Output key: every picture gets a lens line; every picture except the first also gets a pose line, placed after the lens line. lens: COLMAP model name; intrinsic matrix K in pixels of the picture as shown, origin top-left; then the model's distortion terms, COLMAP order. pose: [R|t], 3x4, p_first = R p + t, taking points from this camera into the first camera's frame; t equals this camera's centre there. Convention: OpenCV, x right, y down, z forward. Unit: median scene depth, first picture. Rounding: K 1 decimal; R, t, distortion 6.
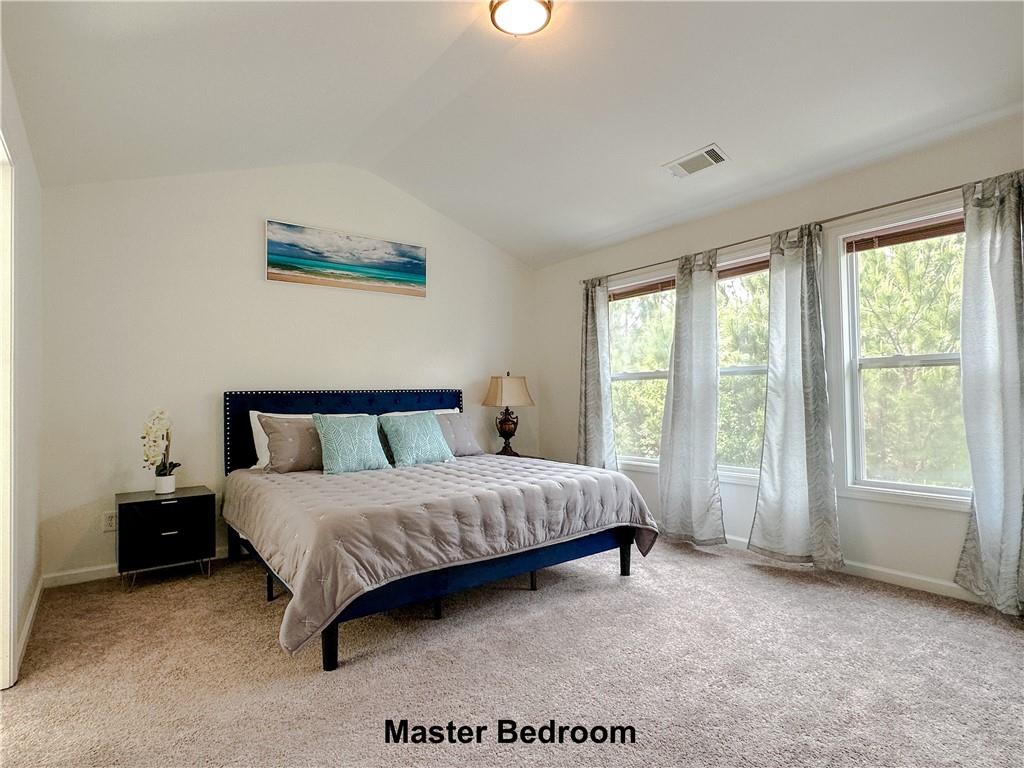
lens RADIAL K [[543.1, 0, 510.2], [0, 543.1, 388.0], [0, 0, 1]] dist [-0.001361, -0.000124]
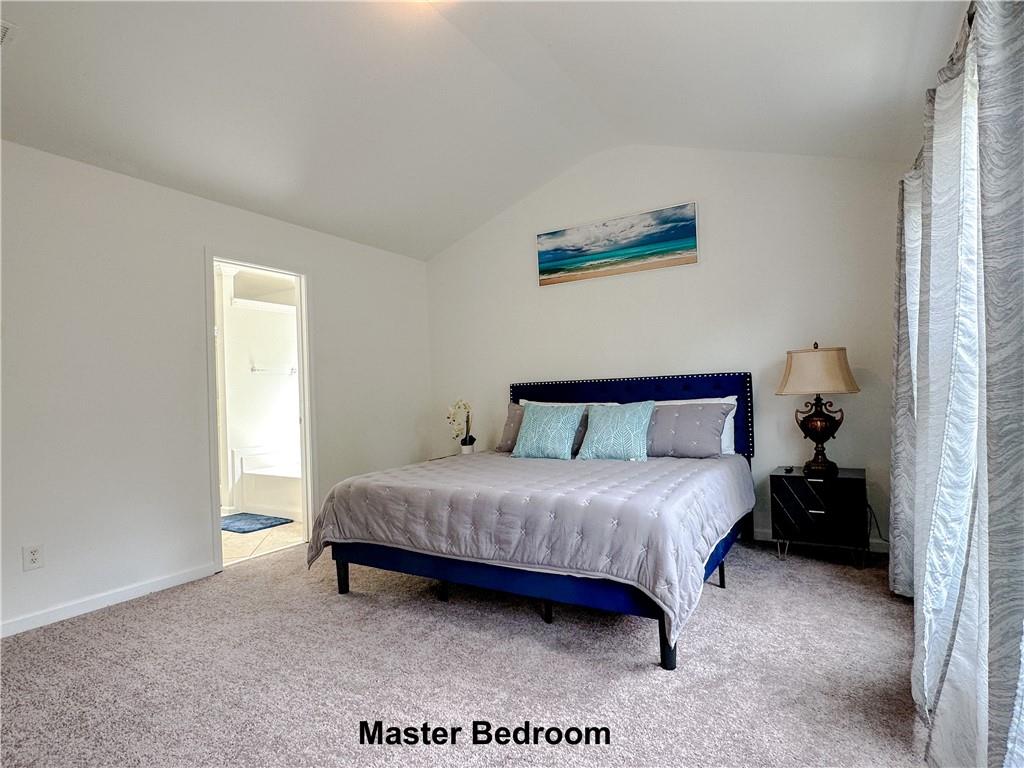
lens RADIAL K [[546.1, 0, 512.1], [0, 546.1, 386.9], [0, 0, 1]] dist [0.002258, 0.000356]
pose [[0.365888, -0.010107, -0.930604, 0.652549], [0.043240, 0.999046, 0.006150, 0.005929], [0.929654, -0.042489, 0.365976, 0.540447]]
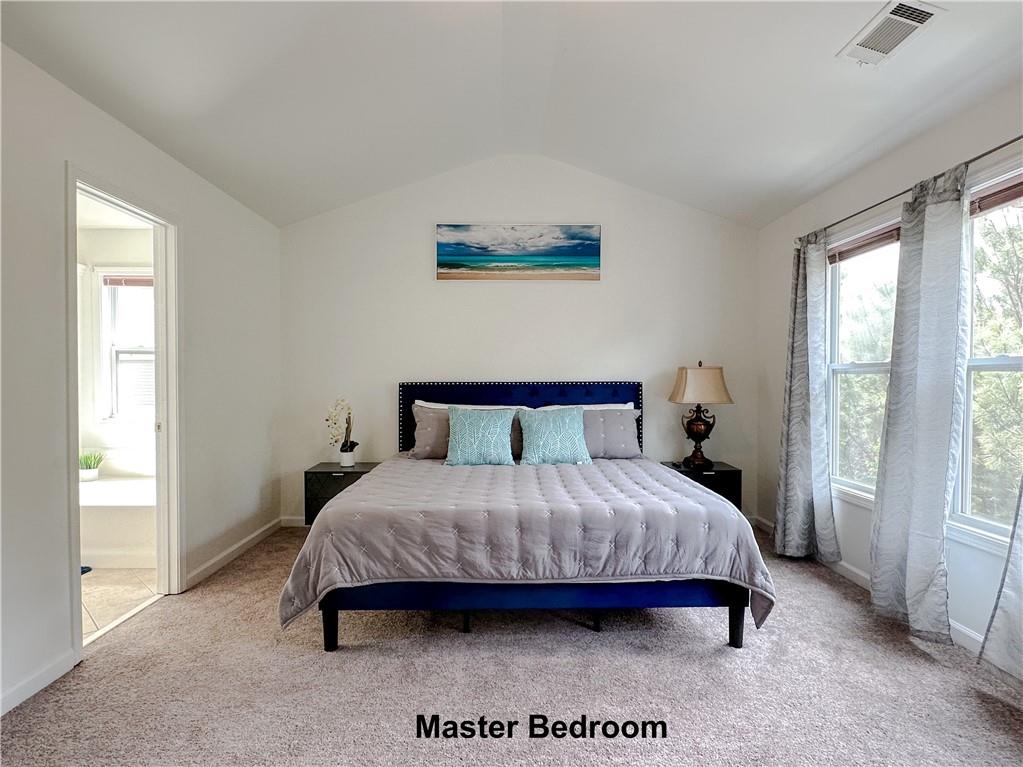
lens RADIAL K [[552.1, 0, 511.0], [0, 552.1, 388.4], [0, 0, 1]] dist [-0.001593, -0.001053]
pose [[0.806398, 0.026591, -0.590776, 0.351292], [-0.003610, 0.999191, 0.040046, -0.028410], [0.591363, -0.030161, 0.805842, 0.202432]]
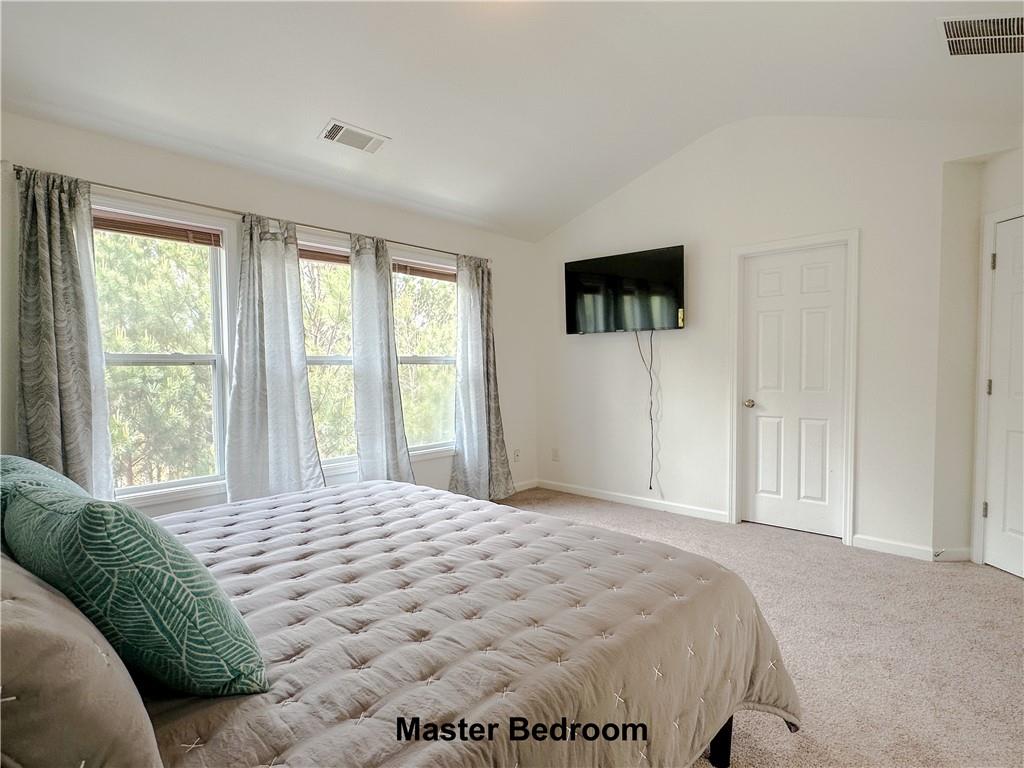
lens RADIAL K [[546.1, 0, 512.1], [0, 546.1, 386.9], [0, 0, 1]] dist [0.002258, 0.000356]
pose [[-0.183051, -0.003770, 0.983096, -0.594533], [0.005789, 0.999971, 0.004913, 0.013451], [-0.983086, 0.006591, -0.183024, 0.839548]]
